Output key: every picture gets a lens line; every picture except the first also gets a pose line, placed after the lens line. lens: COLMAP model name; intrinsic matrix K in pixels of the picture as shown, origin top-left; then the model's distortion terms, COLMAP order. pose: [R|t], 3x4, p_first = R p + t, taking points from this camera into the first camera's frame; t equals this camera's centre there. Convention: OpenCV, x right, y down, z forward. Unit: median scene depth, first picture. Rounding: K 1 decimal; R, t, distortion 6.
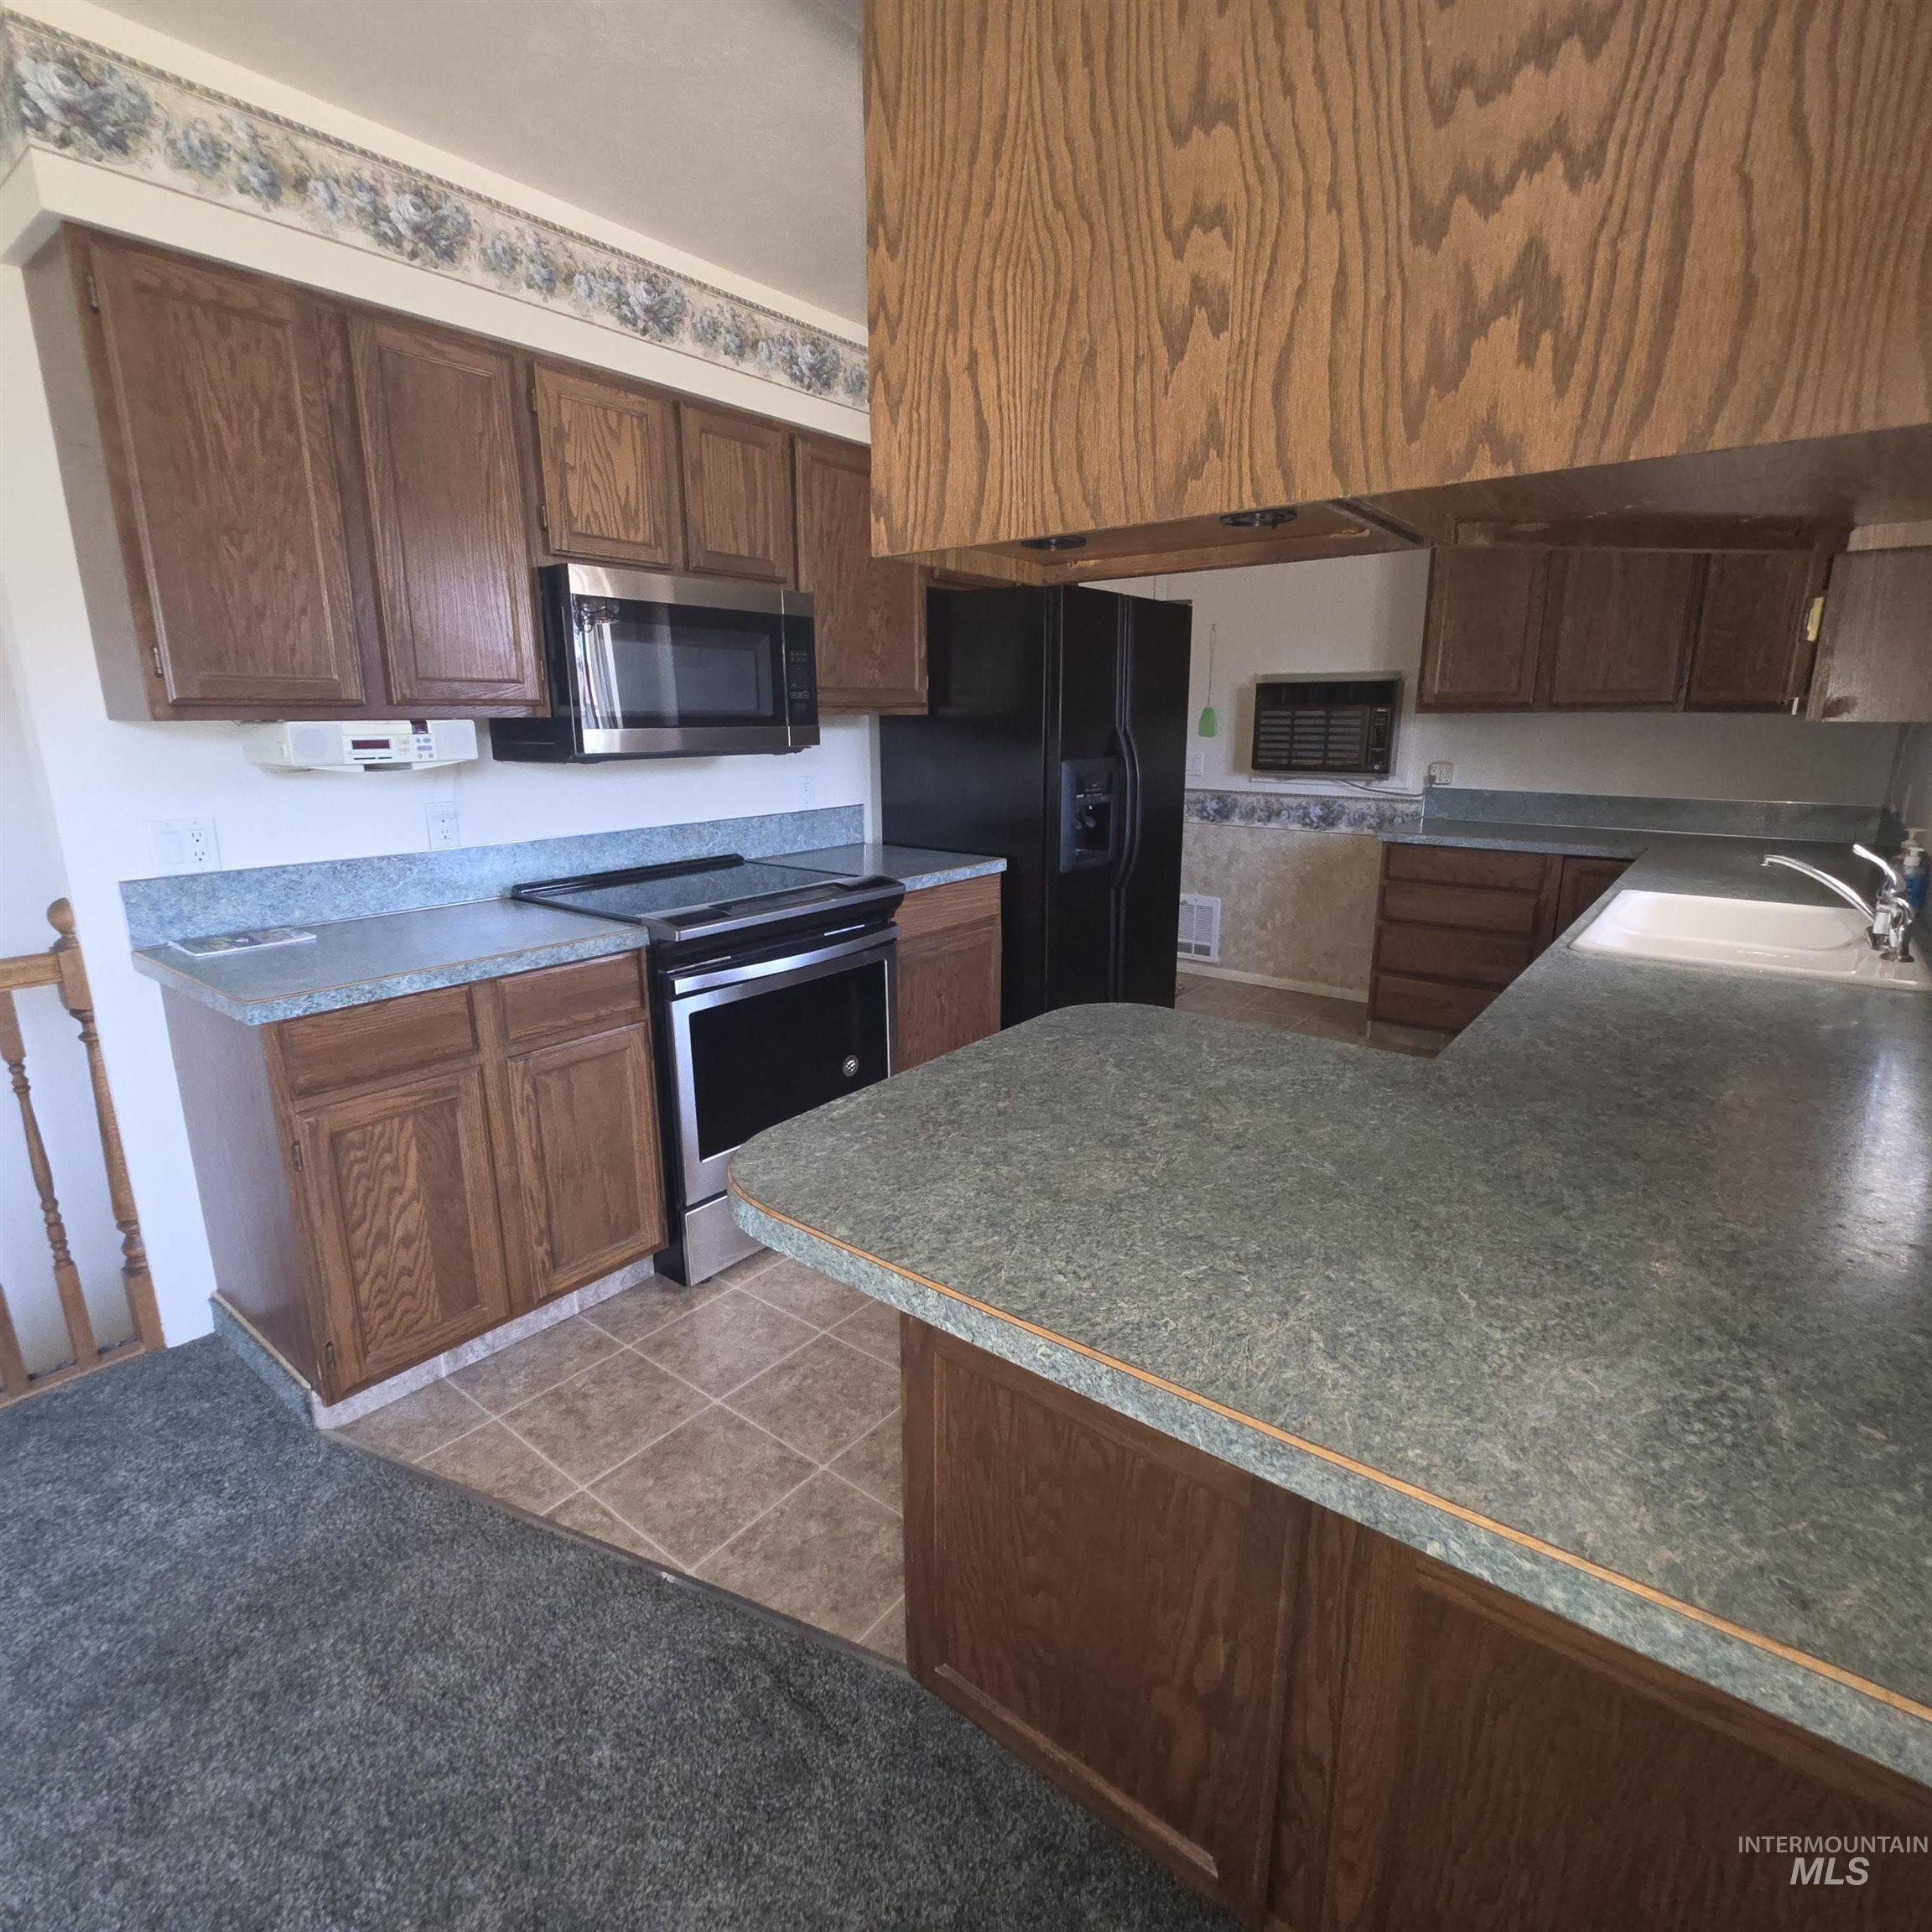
lens RADIAL K [[1019.2, 0, 973.2], [0, 1019.2, 960.5], [0, 0, 1]] dist [-0.003424, -0.001054]
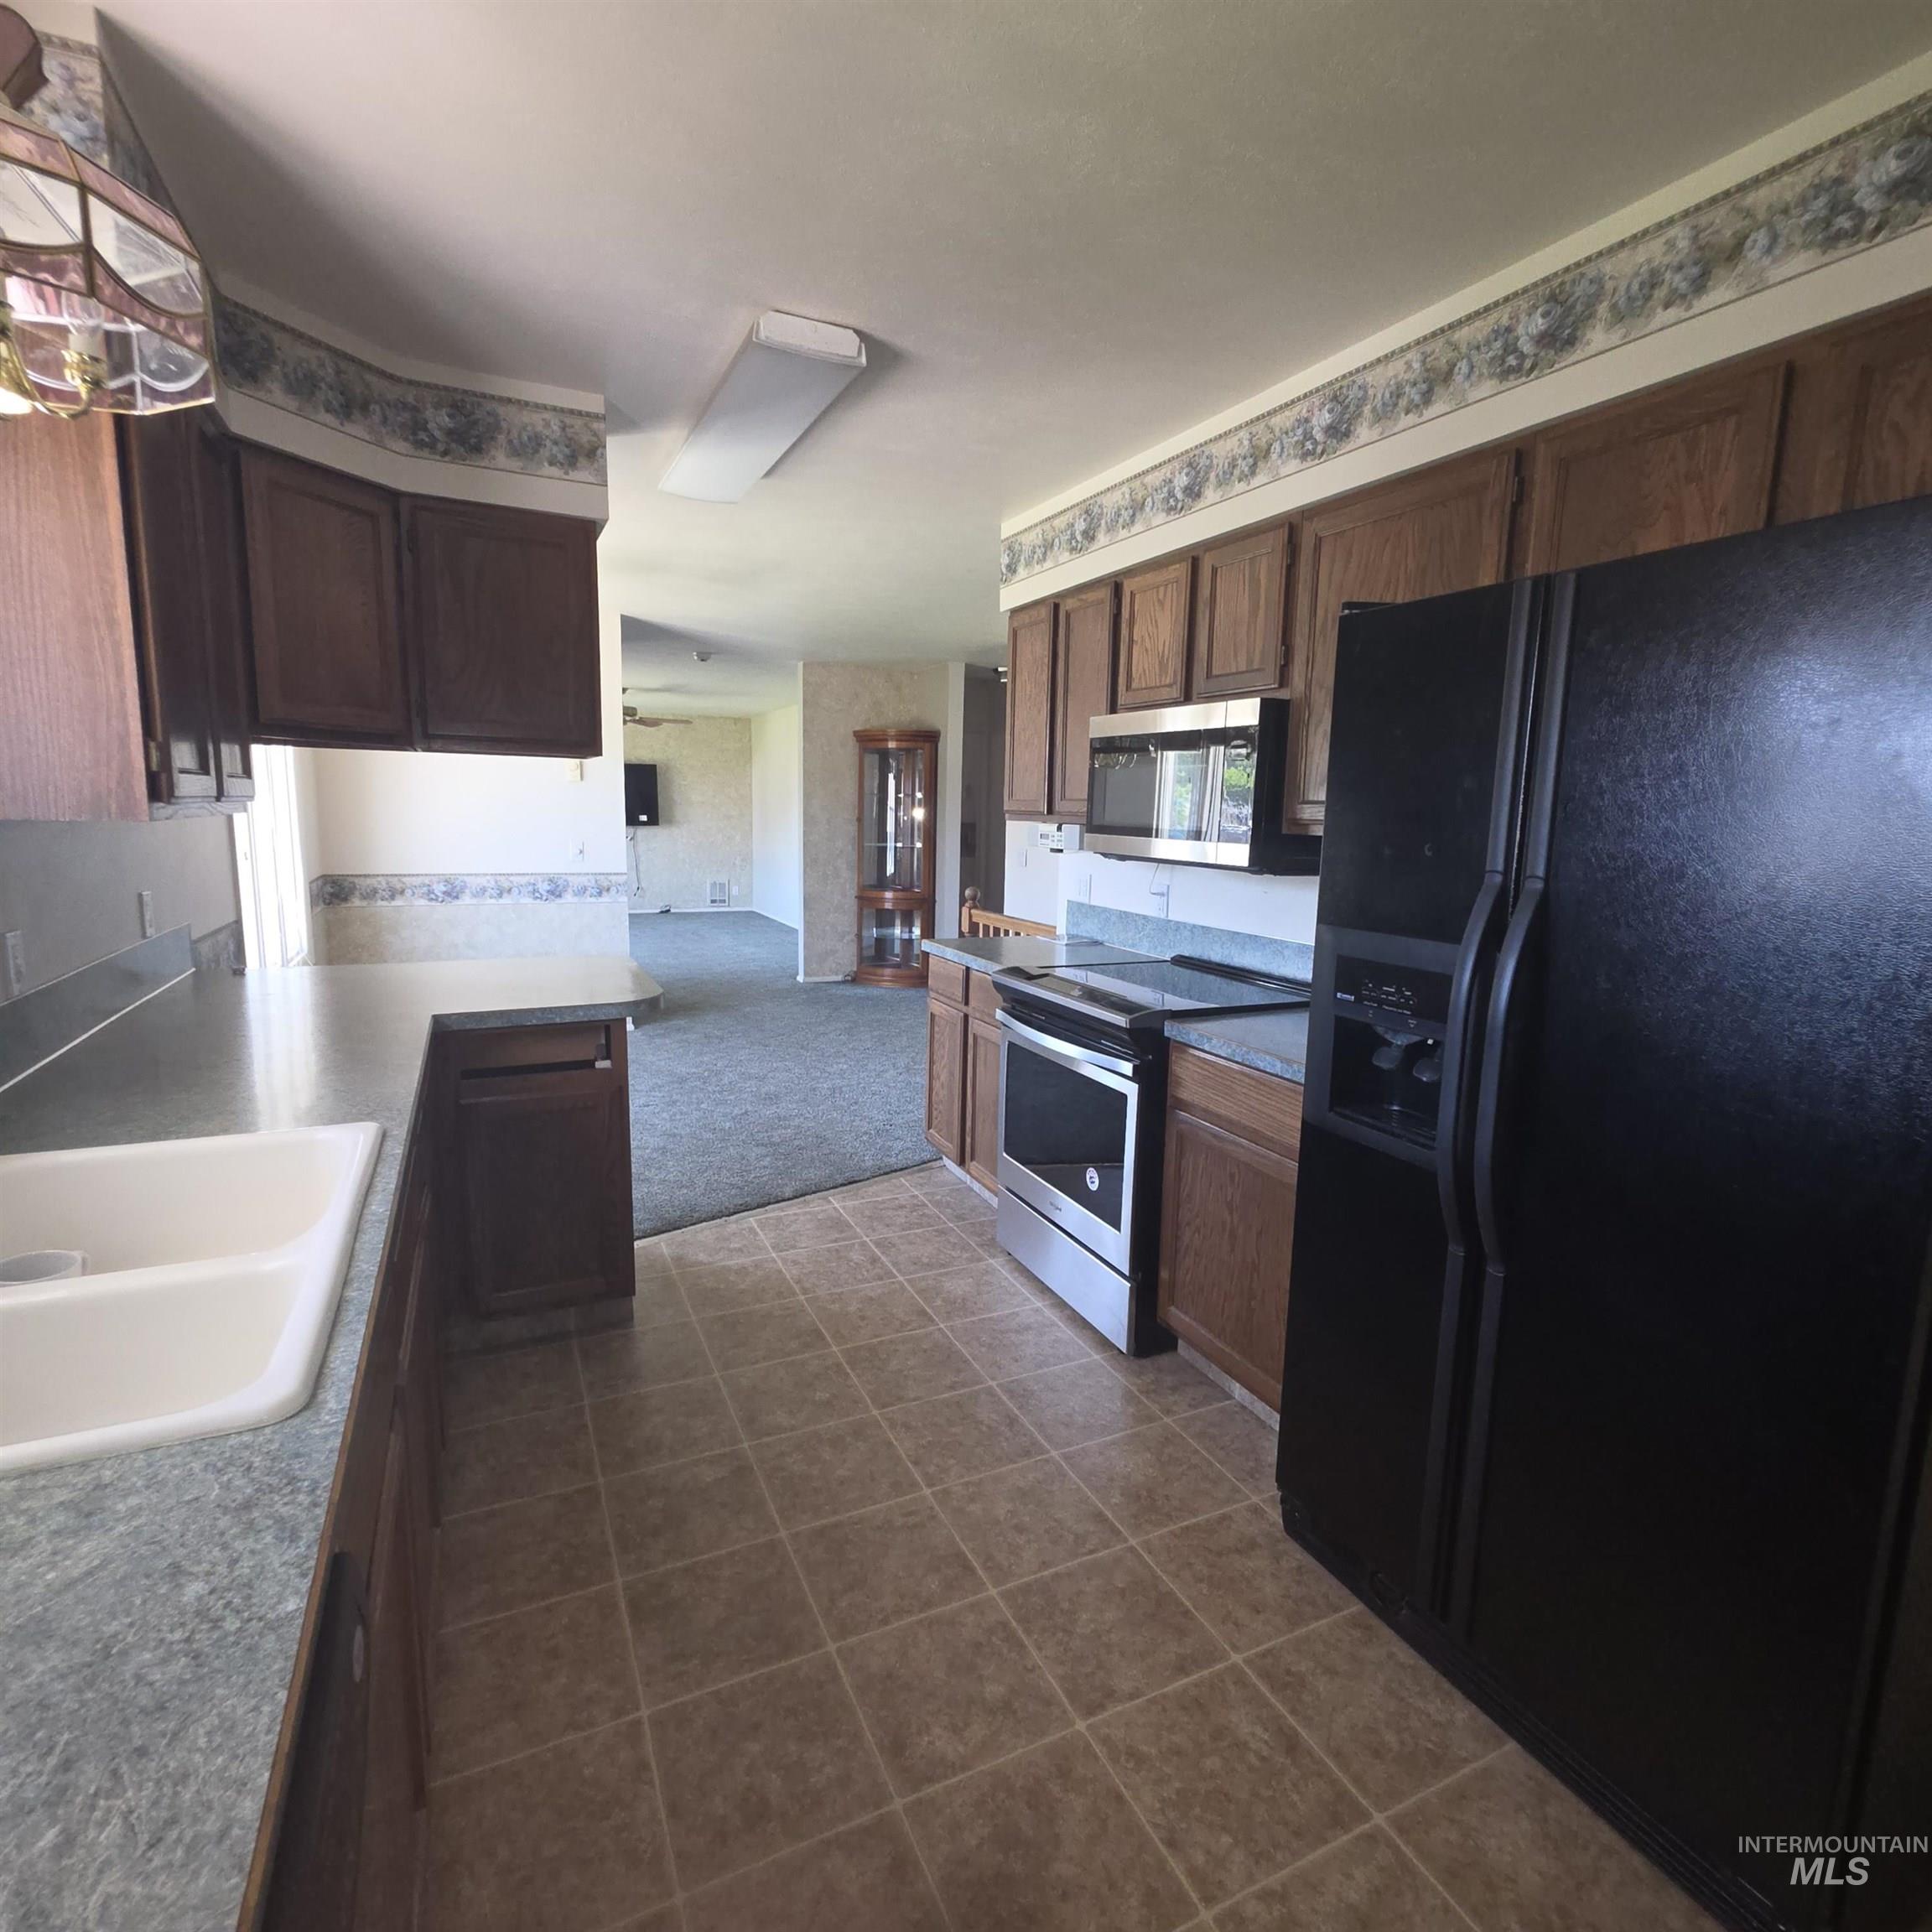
lens RADIAL K [[1019.2, 0, 973.2], [0, 1019.2, 960.5], [0, 0, 1]] dist [-0.003424, -0.001054]
pose [[-0.446651, 0.123933, -0.886083, 1.040260], [-0.234872, 0.939385, 0.249780, -0.418814], [0.863330, 0.319681, -0.390469, 1.637717]]
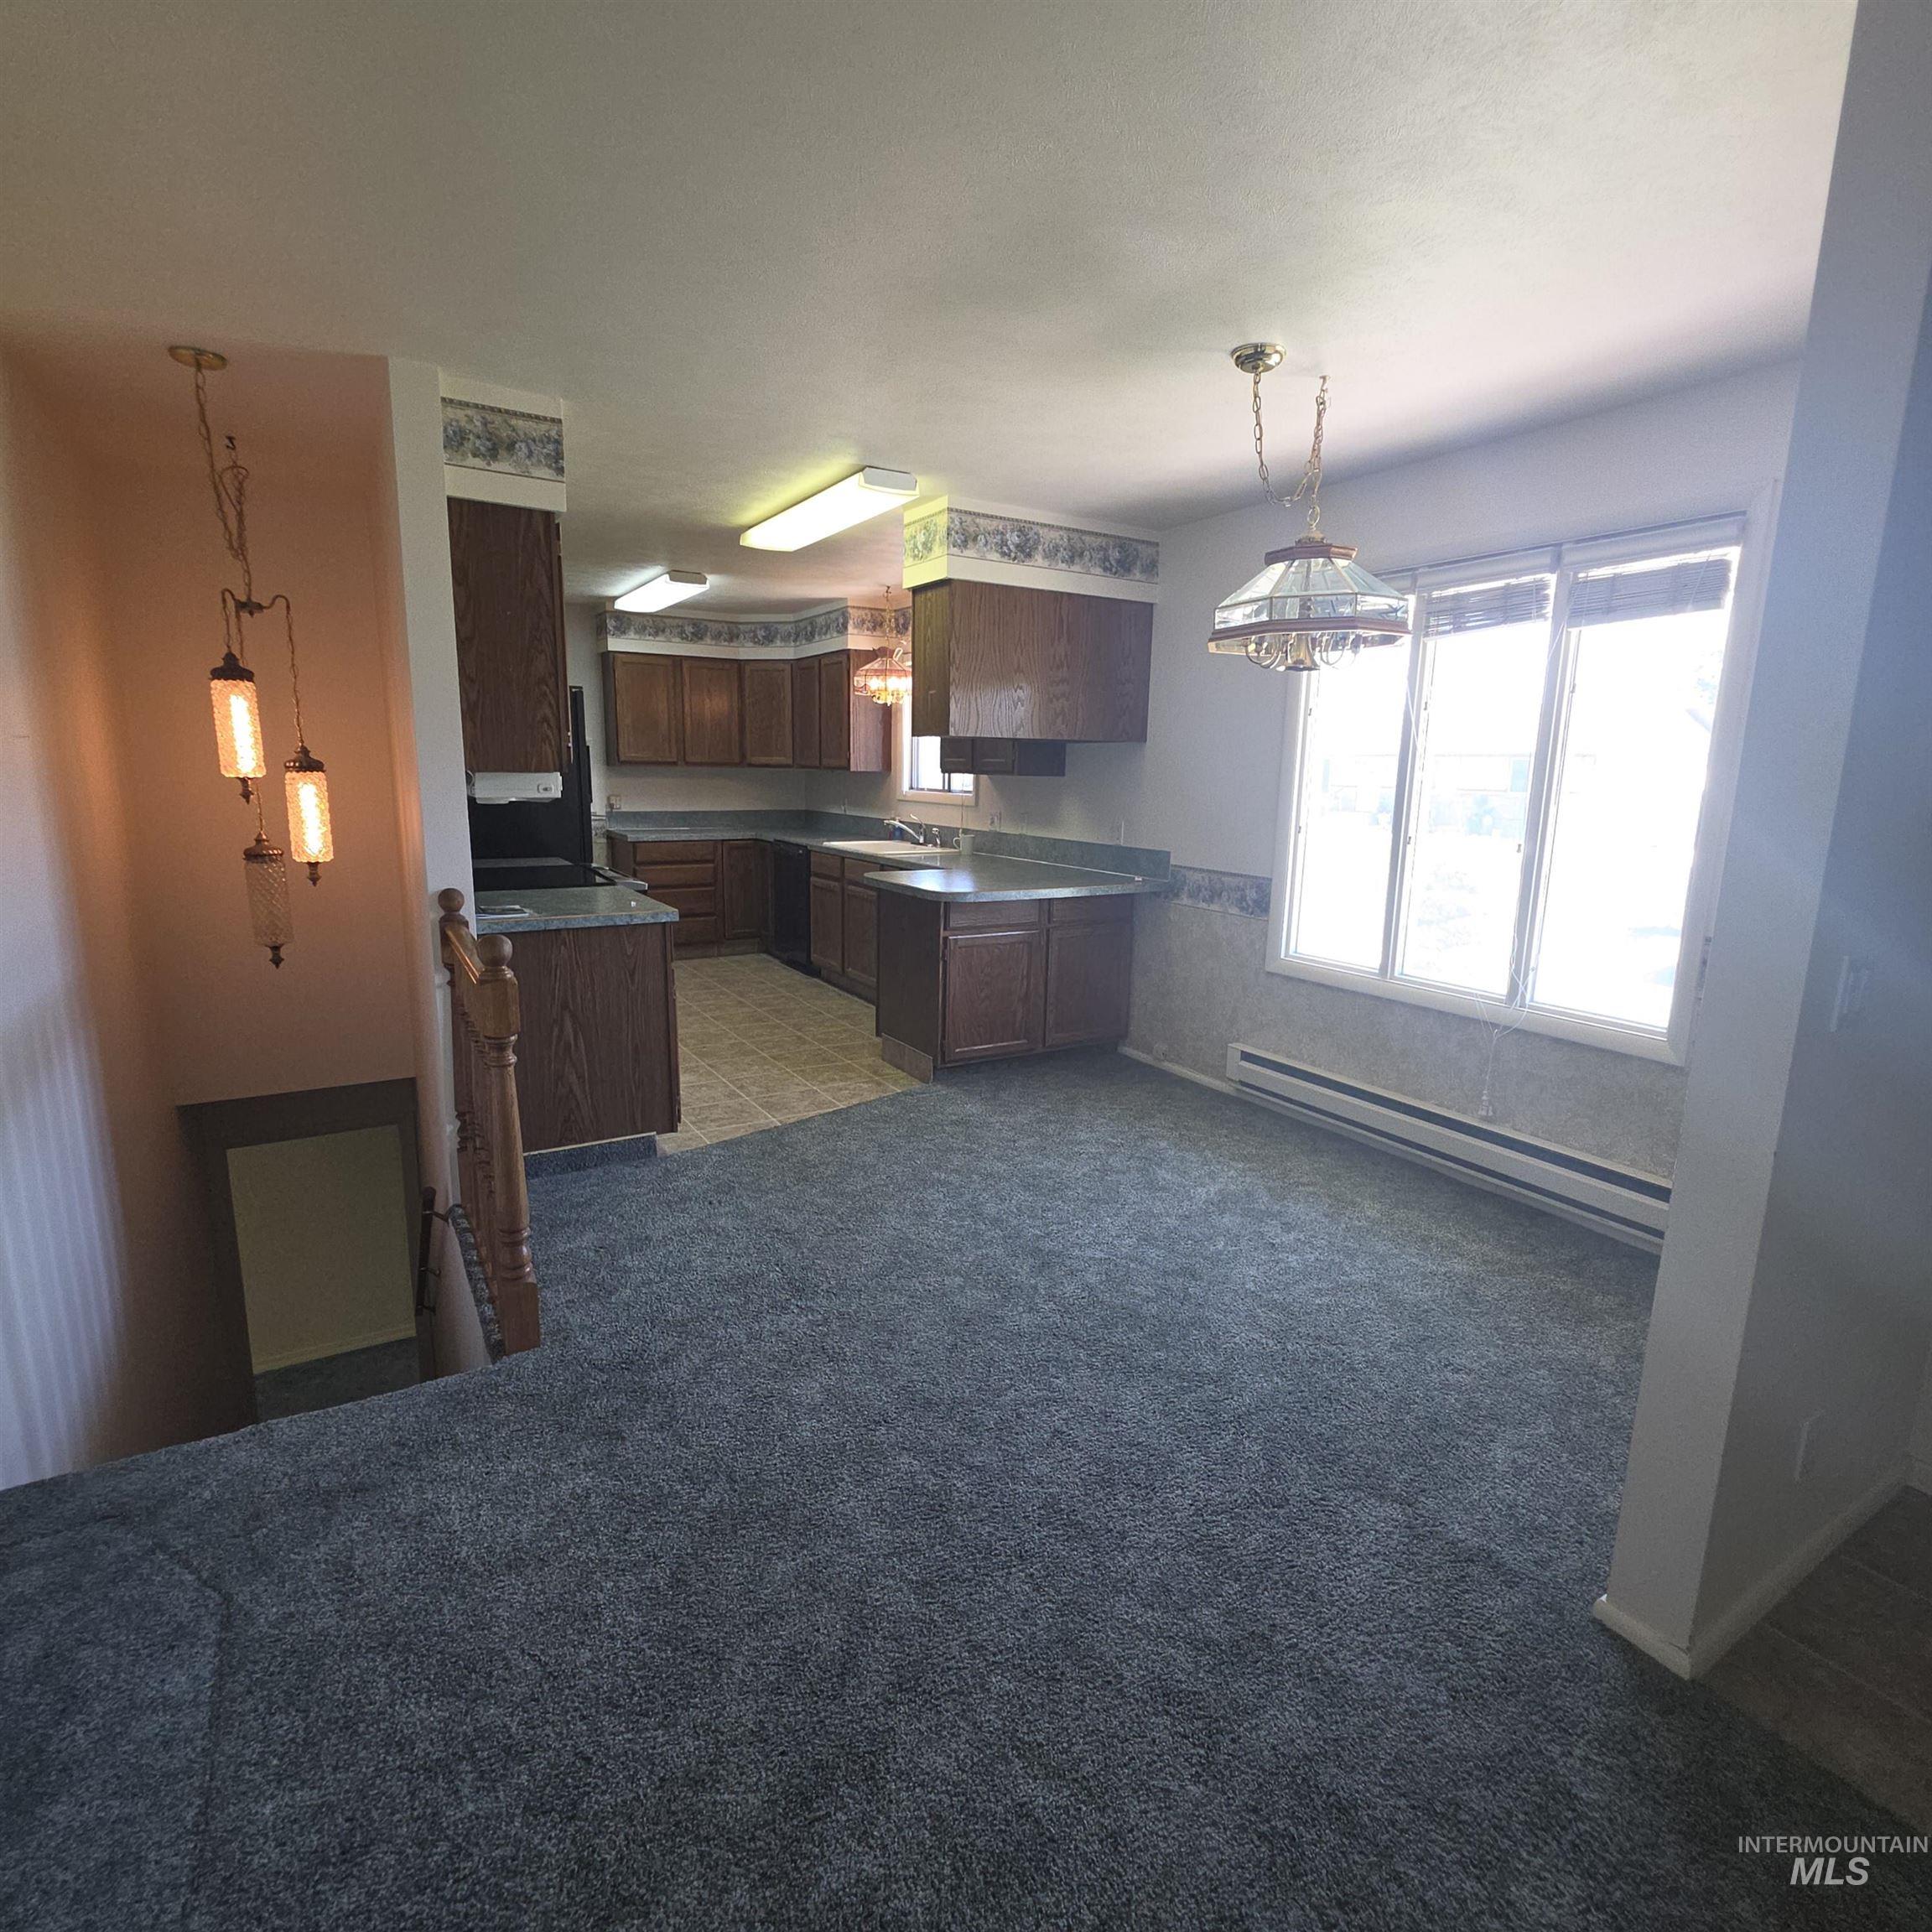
lens RADIAL K [[1019.2, 0, 973.2], [0, 1019.2, 960.5], [0, 0, 1]] dist [-0.003424, -0.001054]
pose [[0.345598, -0.162593, 0.924189, -1.966340], [0.201908, 0.974691, 0.095975, 0.054980], [-0.916403, 0.153432, 0.369680, -0.226440]]
